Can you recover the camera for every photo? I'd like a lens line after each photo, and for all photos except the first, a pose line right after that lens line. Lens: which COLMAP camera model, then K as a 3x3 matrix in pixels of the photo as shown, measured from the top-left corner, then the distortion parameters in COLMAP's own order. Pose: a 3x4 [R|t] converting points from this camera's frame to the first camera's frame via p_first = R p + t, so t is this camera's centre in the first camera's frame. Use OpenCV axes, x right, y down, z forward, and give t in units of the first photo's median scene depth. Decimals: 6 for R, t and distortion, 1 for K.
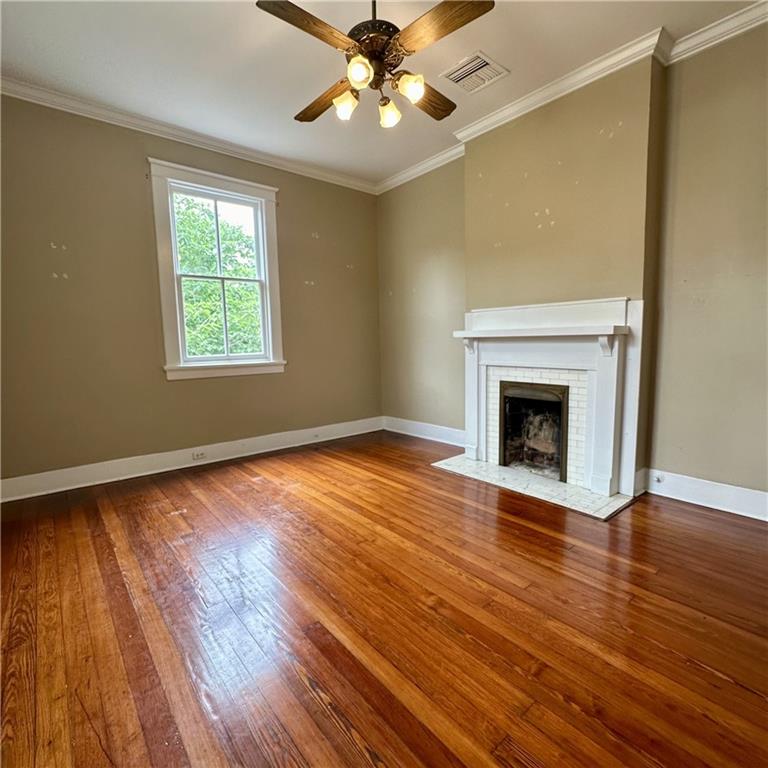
lens RADIAL K [[409.4, 0, 384.0], [0, 409.4, 384.0], [0, 0, 1]] dist [-0.001109, 0.000212]
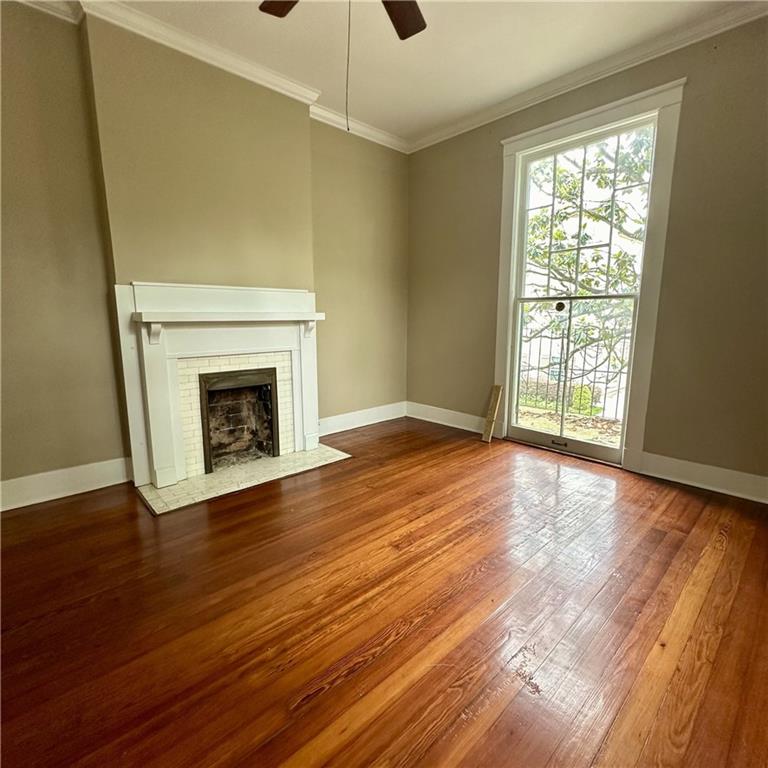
lens RADIAL K [[409.4, 0, 384.0], [0, 409.4, 384.0], [0, 0, 1]] dist [-0.001109, 0.000212]
pose [[-0.044459, -0.130585, 0.990440, -0.608211], [0.118926, 0.983678, 0.135032, -0.060679], [-0.991907, 0.123793, -0.028203, 0.711288]]
